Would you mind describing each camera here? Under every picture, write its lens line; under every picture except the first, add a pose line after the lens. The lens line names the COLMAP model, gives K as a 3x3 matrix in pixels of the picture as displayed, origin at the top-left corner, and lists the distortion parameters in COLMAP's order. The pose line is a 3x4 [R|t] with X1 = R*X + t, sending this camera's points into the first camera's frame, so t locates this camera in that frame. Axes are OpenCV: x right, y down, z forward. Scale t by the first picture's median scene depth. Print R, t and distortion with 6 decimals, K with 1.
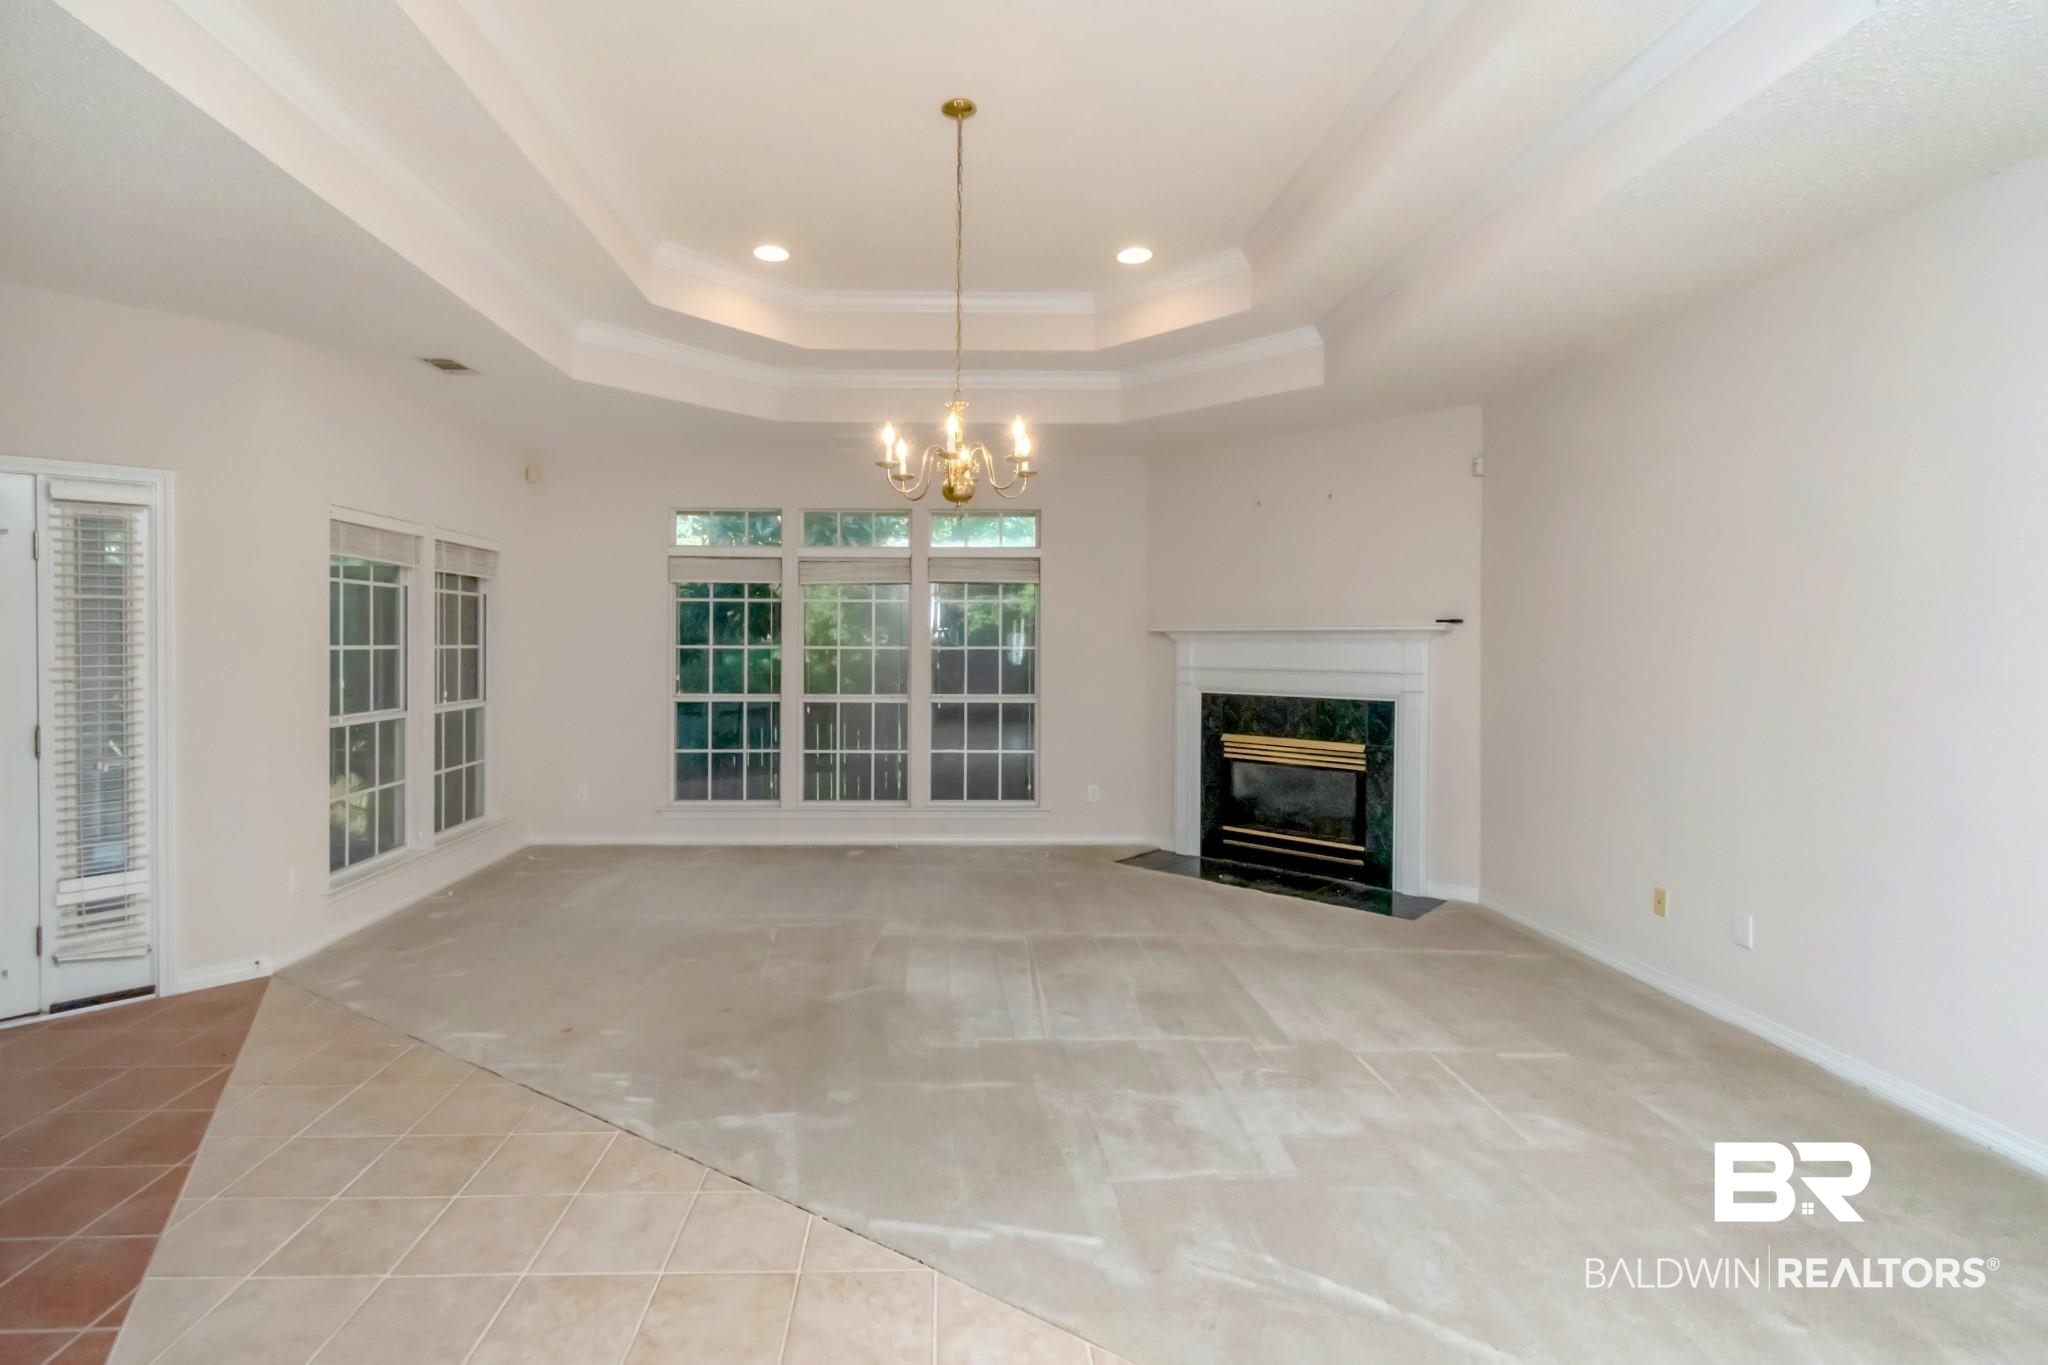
lens RADIAL K [[928.9, 0, 958.4], [0, 928.9, 647.1], [0, 0, 1]] dist [0.000102, -0.000605]
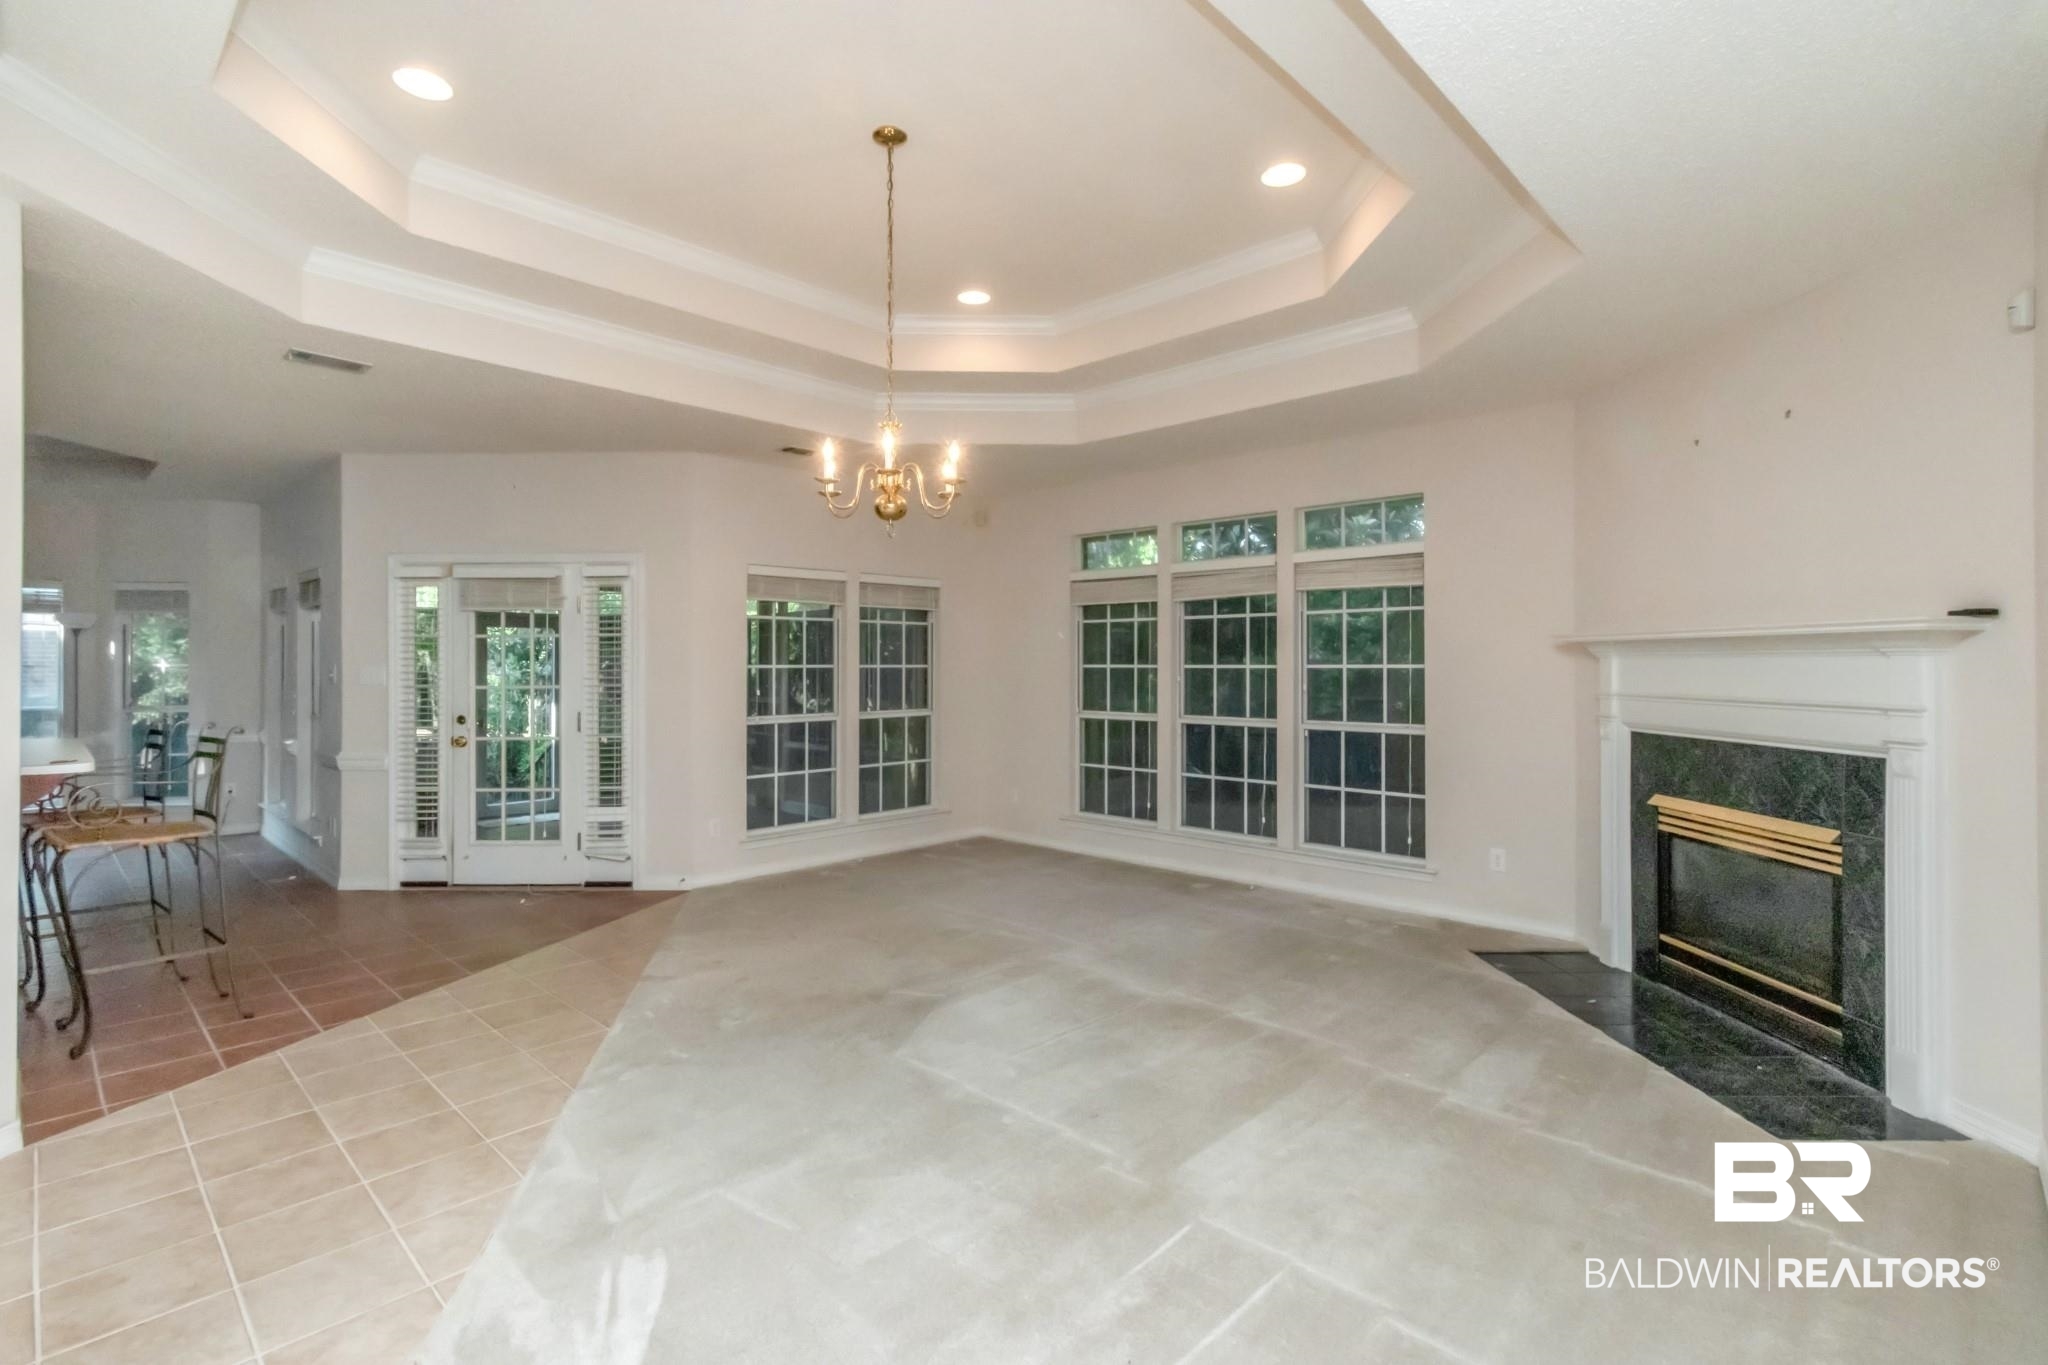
lens RADIAL K [[951.4, 0, 1020.6], [0, 951.4, 654.1], [0, 0, 1]] dist [0.000769, -0.000408]
pose [[0.709354, -0.011451, -0.704759, 0.491410], [0.000473, 0.999876, -0.015770, 0.003889], [0.704852, 0.010853, 0.709271, 0.214628]]
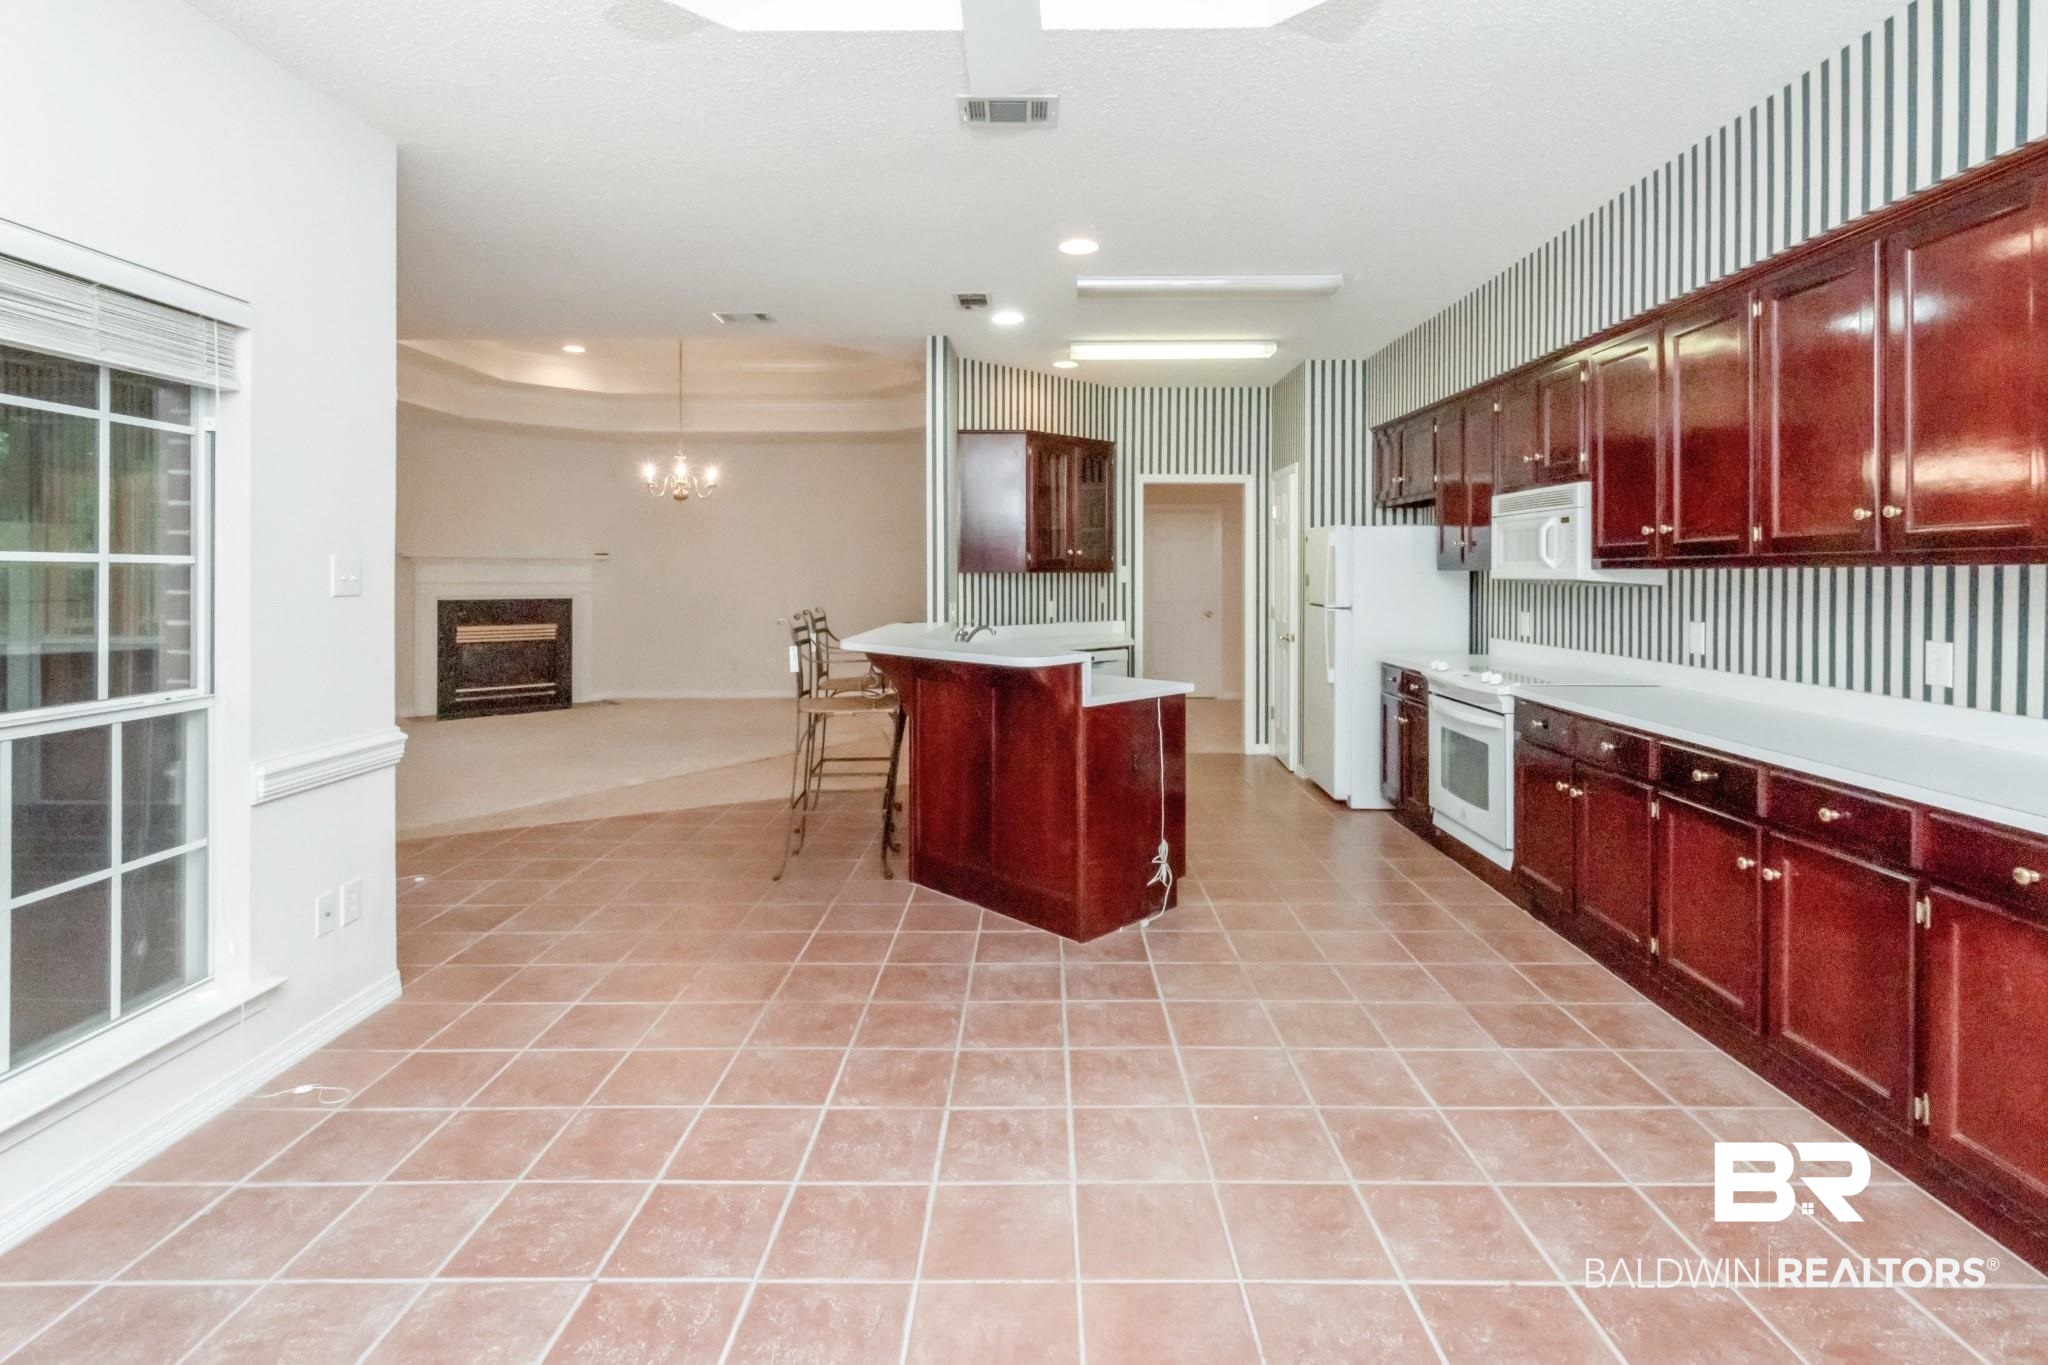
lens RADIAL K [[963.8, 0, 1033.6], [0, 963.8, 591.6], [0, 0, 1]] dist [0.002479, 0.000105]
pose [[0.030501, -0.020690, 0.999321, -1.346959], [0.004051, 0.999780, 0.020576, 0.010802], [-0.999527, 0.003420, 0.030578, 0.041377]]
